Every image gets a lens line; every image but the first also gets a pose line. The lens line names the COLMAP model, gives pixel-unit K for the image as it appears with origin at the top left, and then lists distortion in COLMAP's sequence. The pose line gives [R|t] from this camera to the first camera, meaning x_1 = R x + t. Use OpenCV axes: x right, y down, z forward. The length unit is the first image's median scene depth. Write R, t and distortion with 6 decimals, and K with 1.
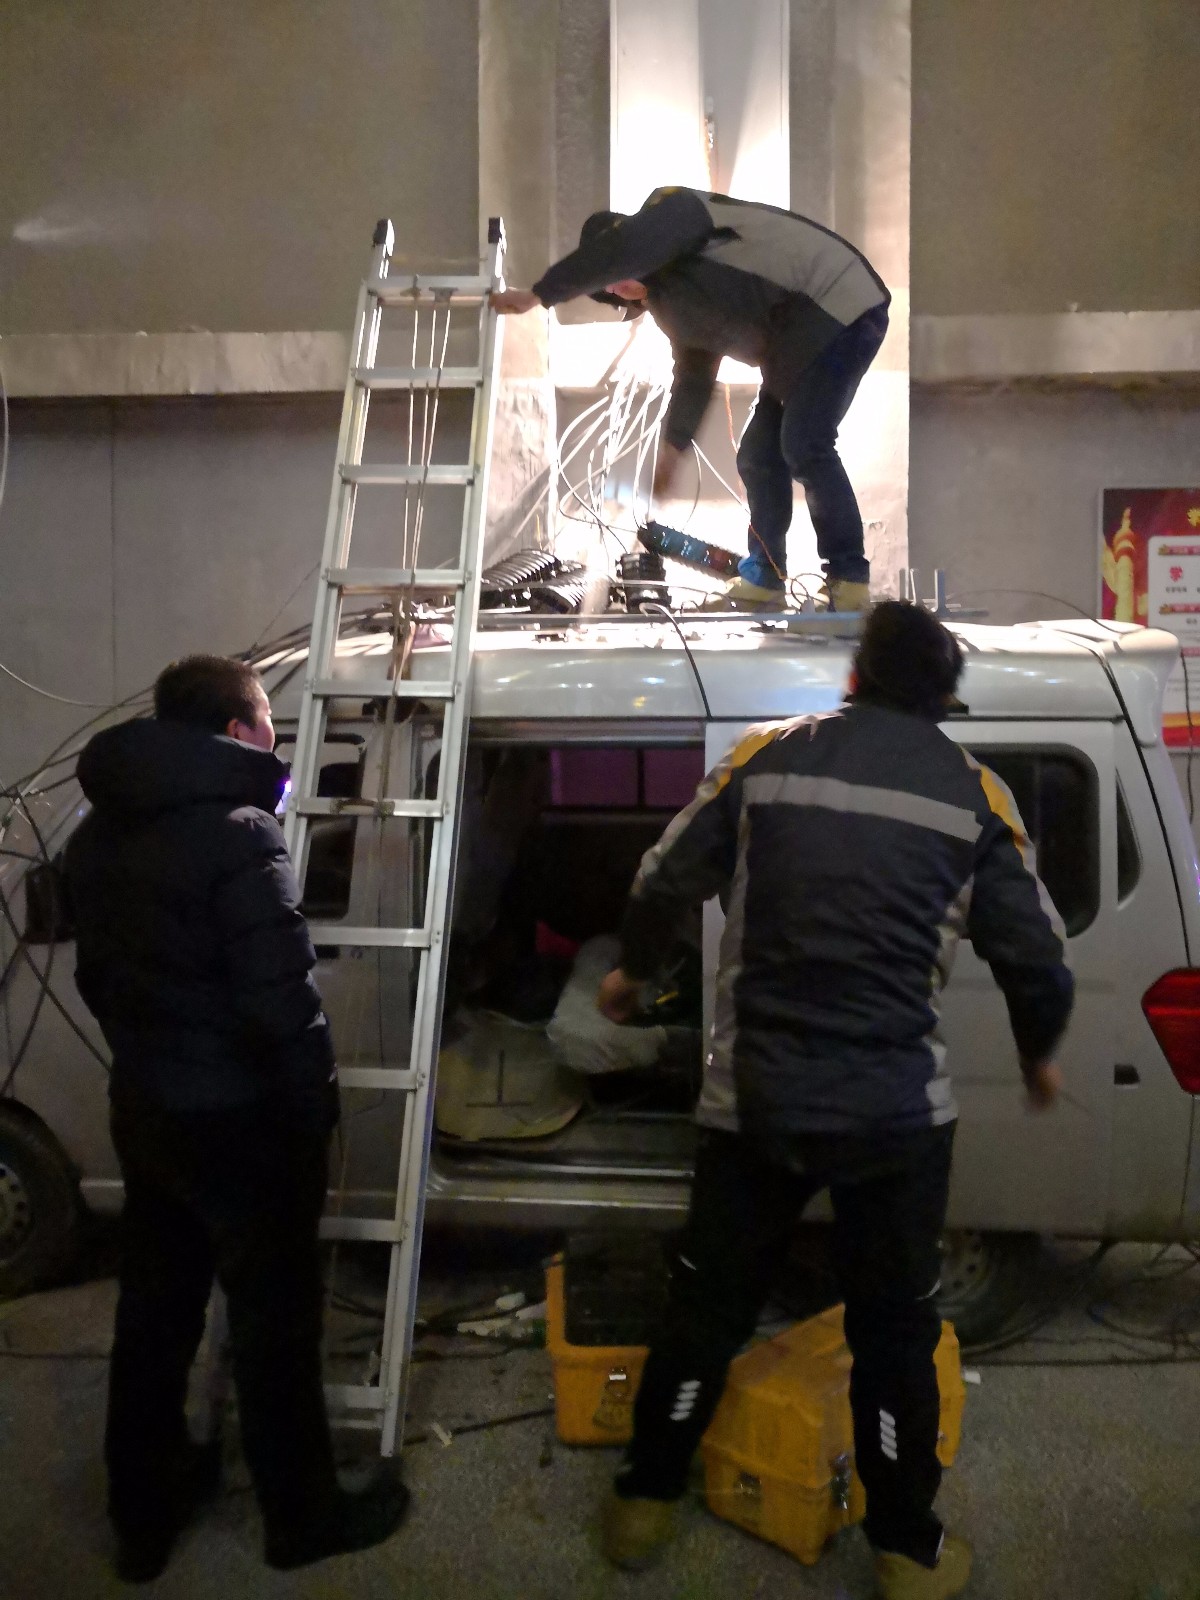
lens RADIAL K [[1307.5, 0, 597.3], [0, 1307.5, 766.0], [0, 0, 1]] dist [0.002591, 0.006110]
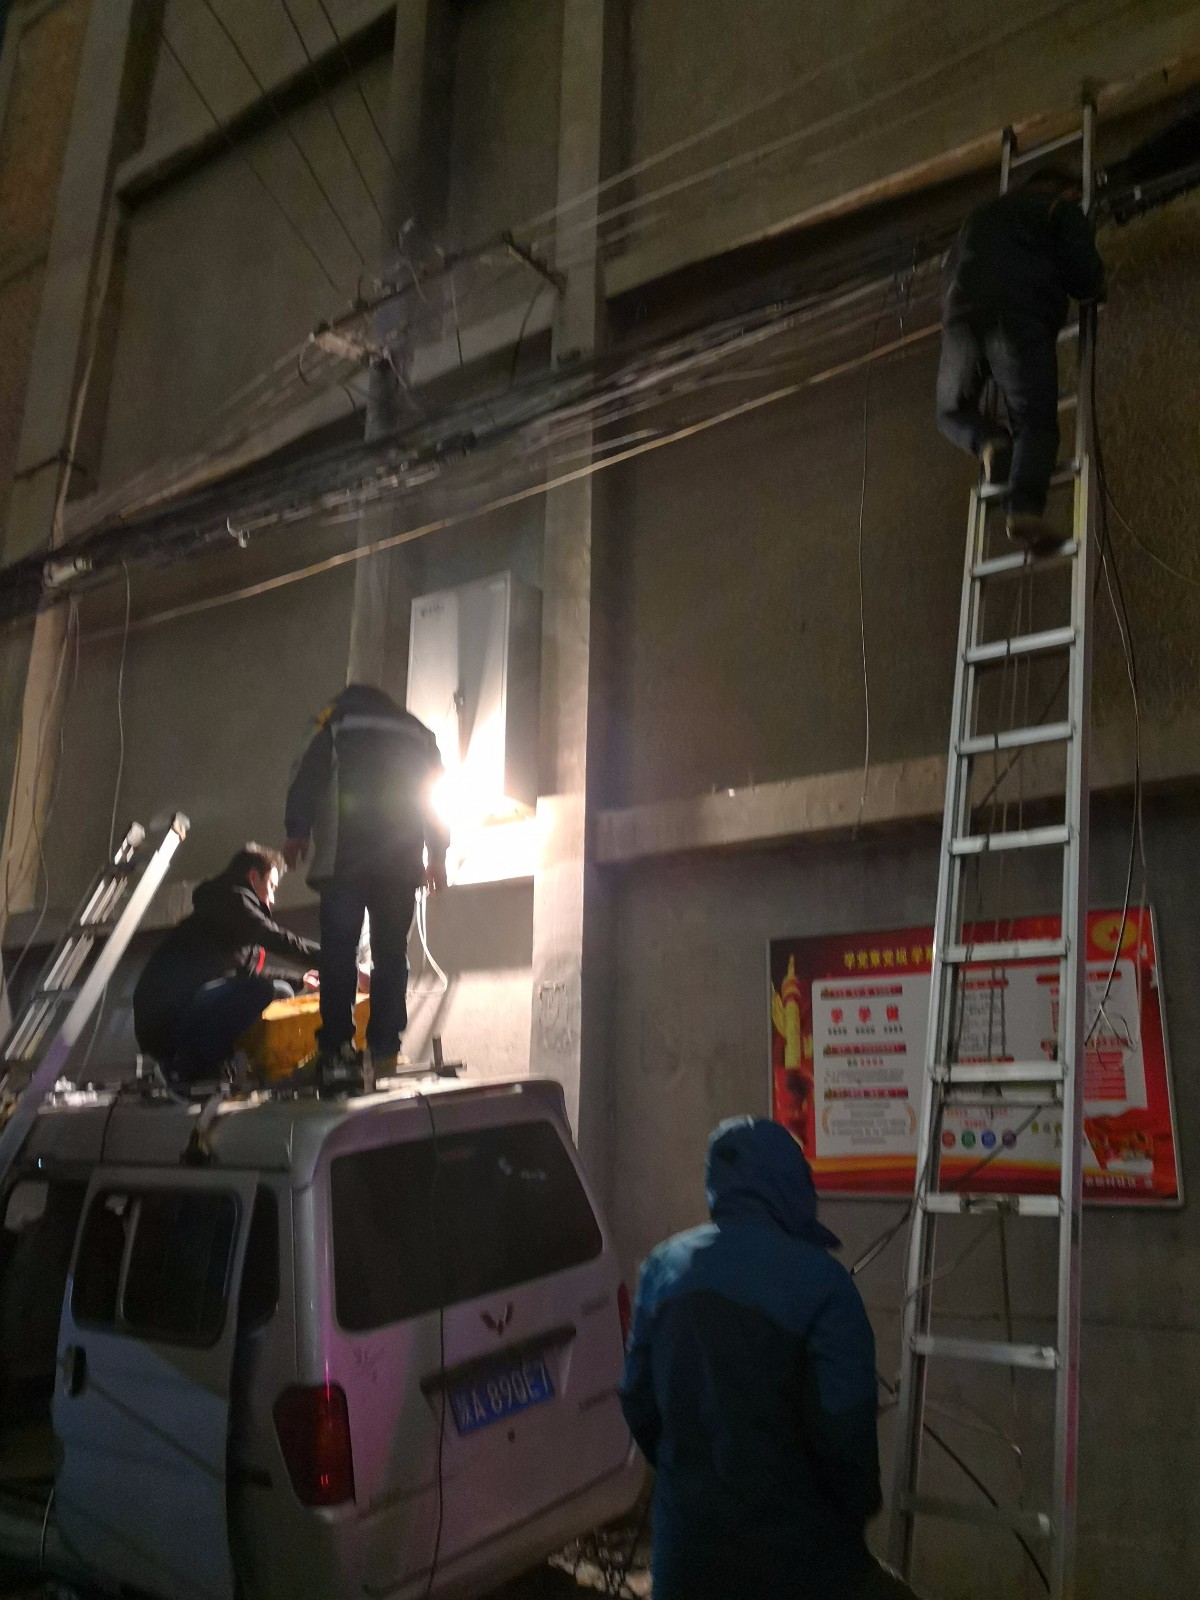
lens RADIAL K [[1359.9, 0, 600.3], [0, 1359.9, 735.7], [0, 0, 1]] dist [0.052285, -0.006473]
pose [[0.831493, -0.152411, -0.534219, 0.903875], [-0.026143, 0.949829, -0.311674, -0.015592], [0.554919, 0.273121, 0.785792, -0.016440]]
